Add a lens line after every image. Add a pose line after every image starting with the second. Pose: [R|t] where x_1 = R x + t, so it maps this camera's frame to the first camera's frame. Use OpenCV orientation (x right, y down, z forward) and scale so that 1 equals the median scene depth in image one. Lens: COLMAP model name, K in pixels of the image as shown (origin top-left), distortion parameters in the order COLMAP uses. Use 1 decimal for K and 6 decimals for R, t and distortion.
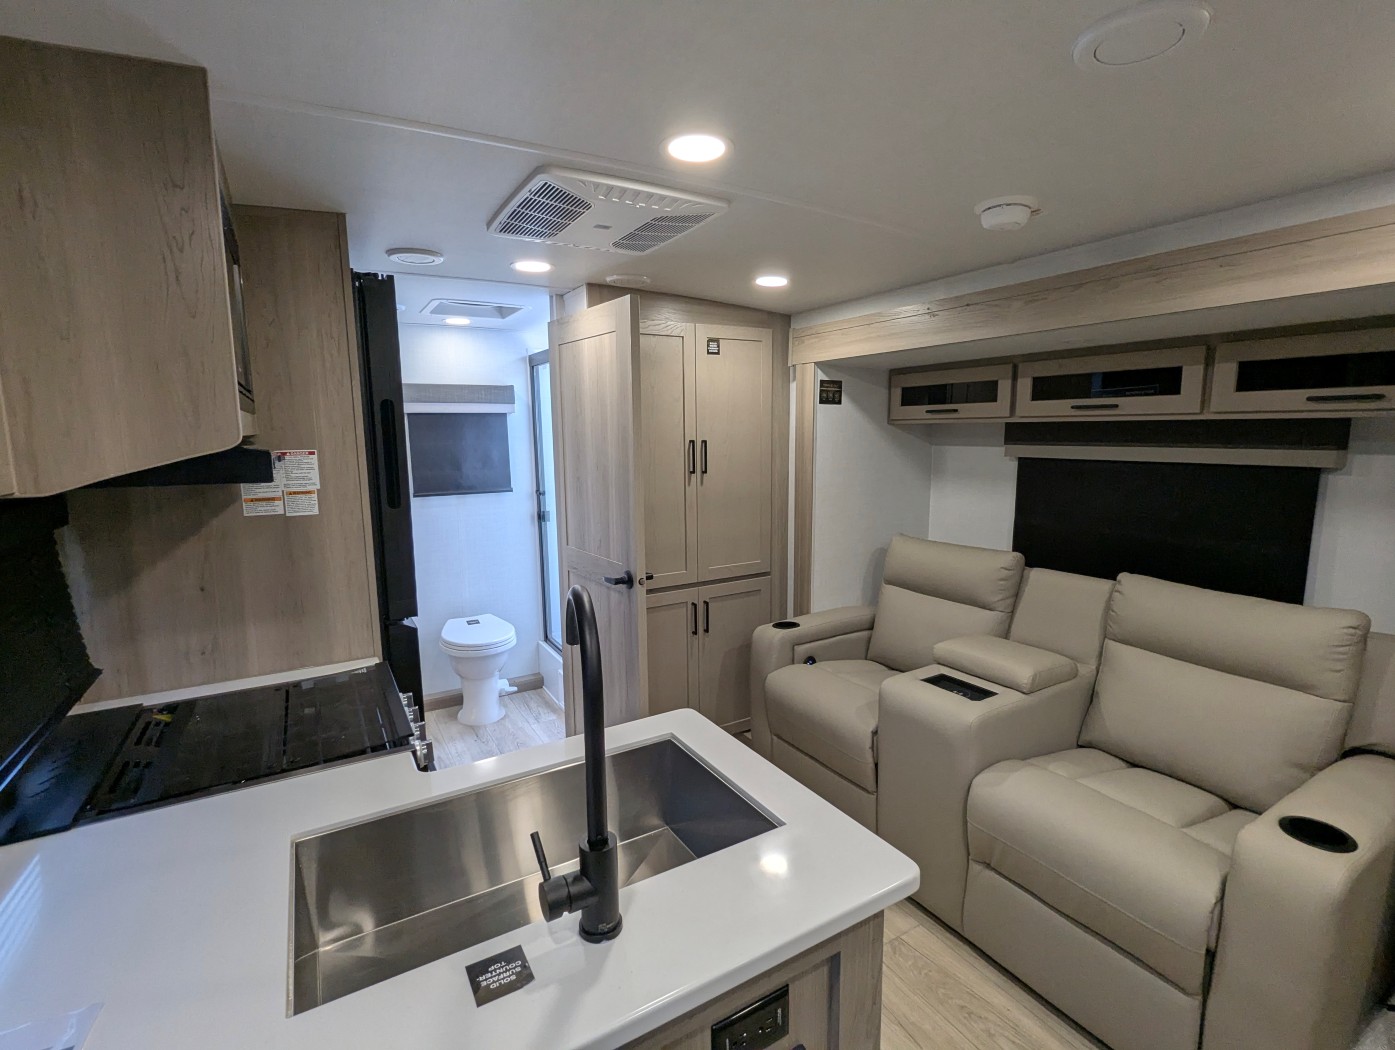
lens RADIAL K [[658.3, 0, 695.7], [0, 658.3, 525.5], [0, 0, 1]] dist [0.002152, -0.002001]
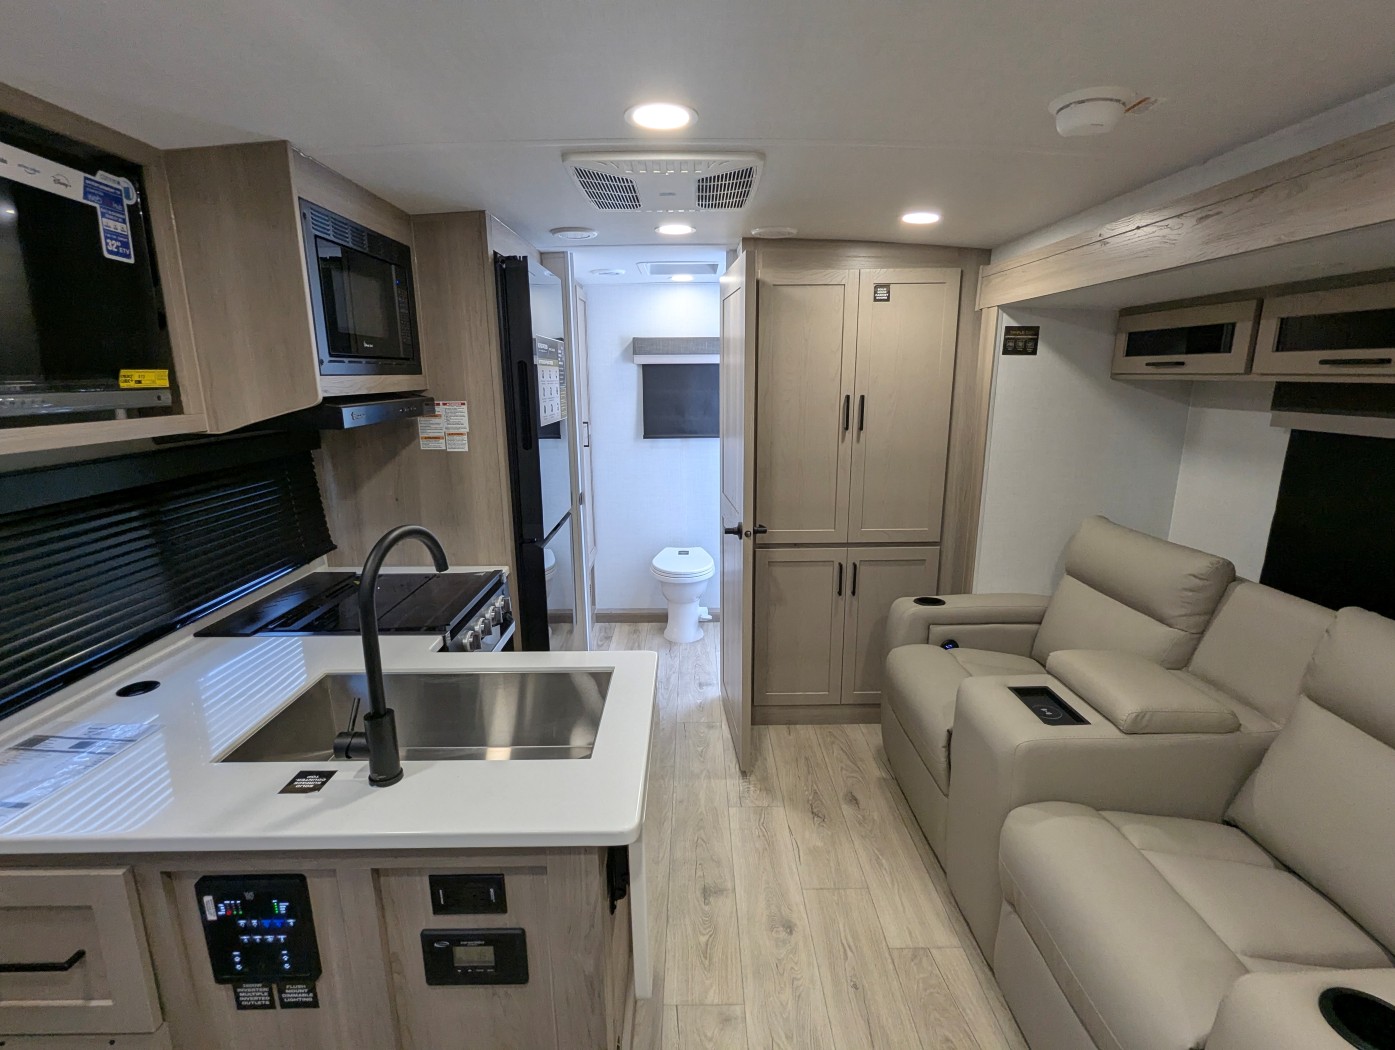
lens RADIAL K [[658.3, 0, 696.2], [0, 658.3, 526.0], [0, 0, 1]] dist [0.002152, -0.002001]
pose [[0.866756, 0.117663, -0.484654, 0.300321], [-0.074688, 0.991436, 0.107127, -0.027903], [0.493108, -0.056656, 0.868121, 0.051833]]
